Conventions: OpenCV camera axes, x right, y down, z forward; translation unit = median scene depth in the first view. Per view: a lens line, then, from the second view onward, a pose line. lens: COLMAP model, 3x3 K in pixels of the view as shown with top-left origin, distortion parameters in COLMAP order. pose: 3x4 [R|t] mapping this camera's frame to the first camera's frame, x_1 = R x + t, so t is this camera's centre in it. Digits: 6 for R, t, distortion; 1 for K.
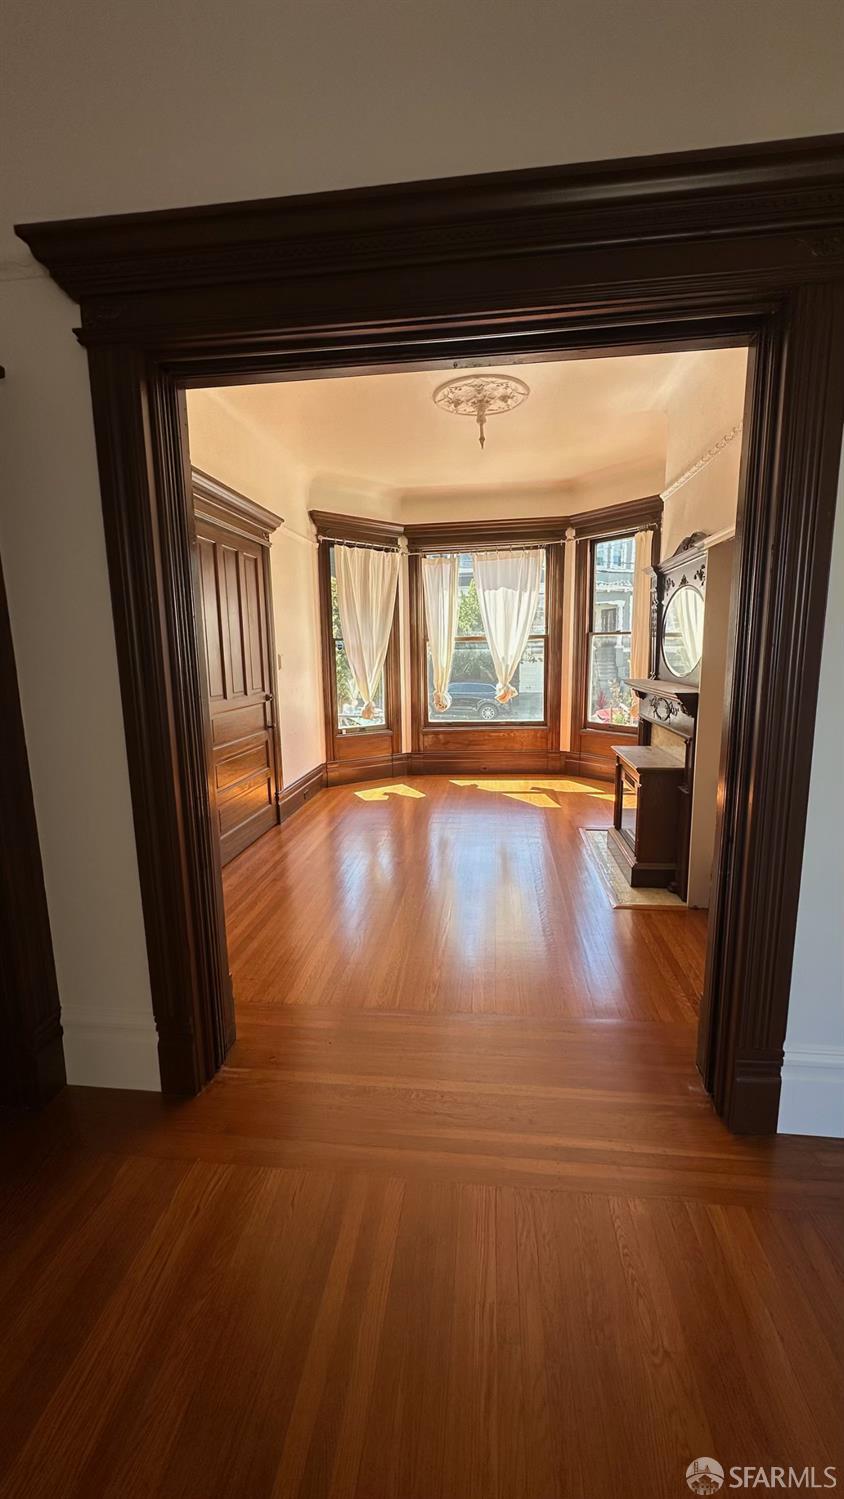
lens RADIAL K [[593.5, 0, 422.0], [0, 593.5, 749.5], [0, 0, 1]] dist [-0.001765, 0.000165]
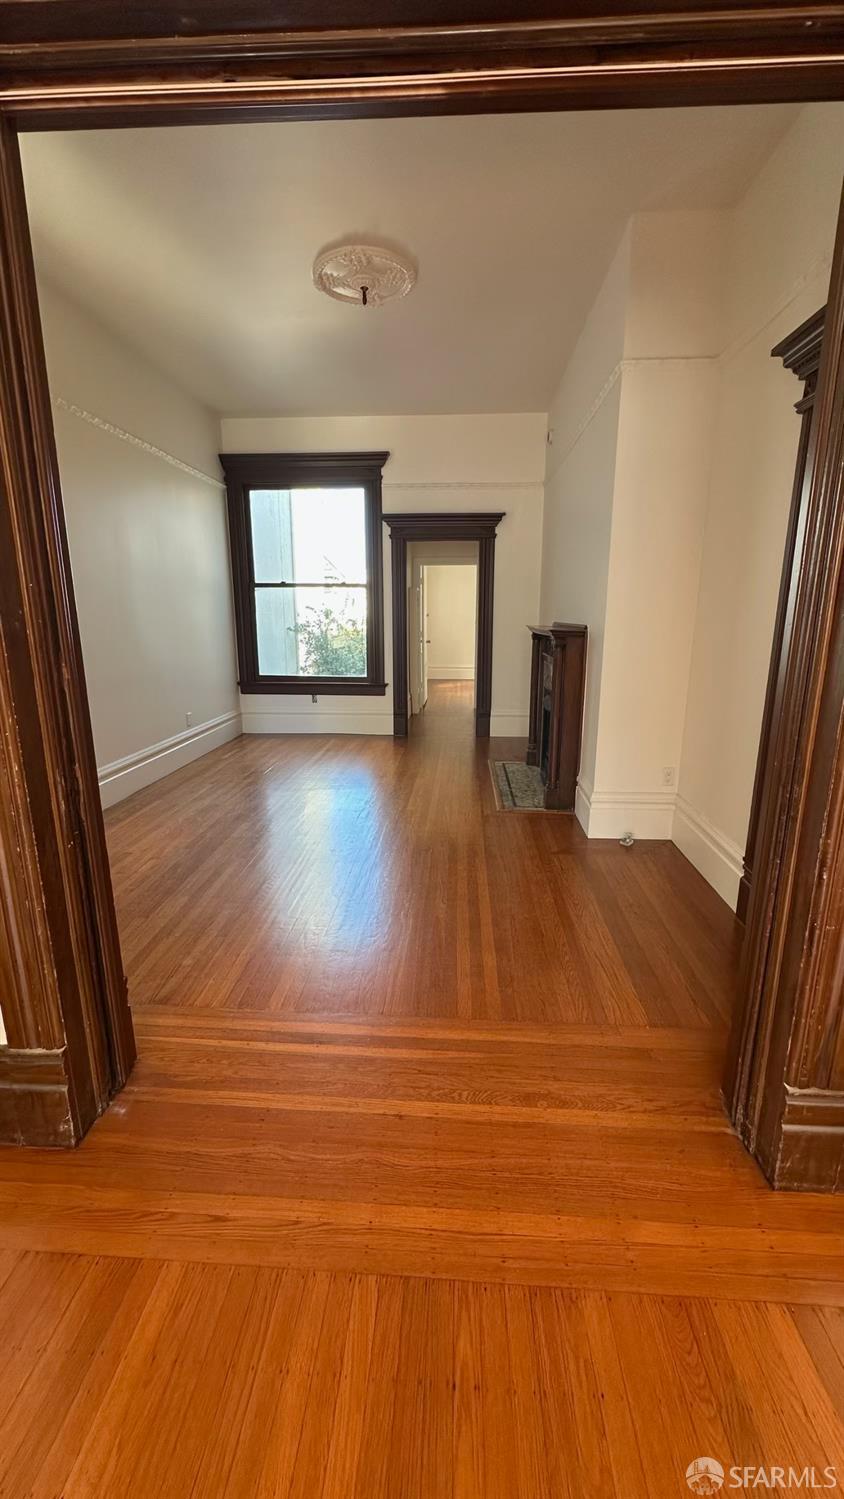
lens RADIAL K [[593.5, 0, 422.0], [0, 593.5, 749.5], [0, 0, 1]] dist [-0.001765, 0.000165]
pose [[-0.997936, 0.027669, -0.057954, 0.080614], [0.003280, 0.923206, 0.384292, -0.184093], [0.064137, 0.383308, -0.921391, 1.577223]]
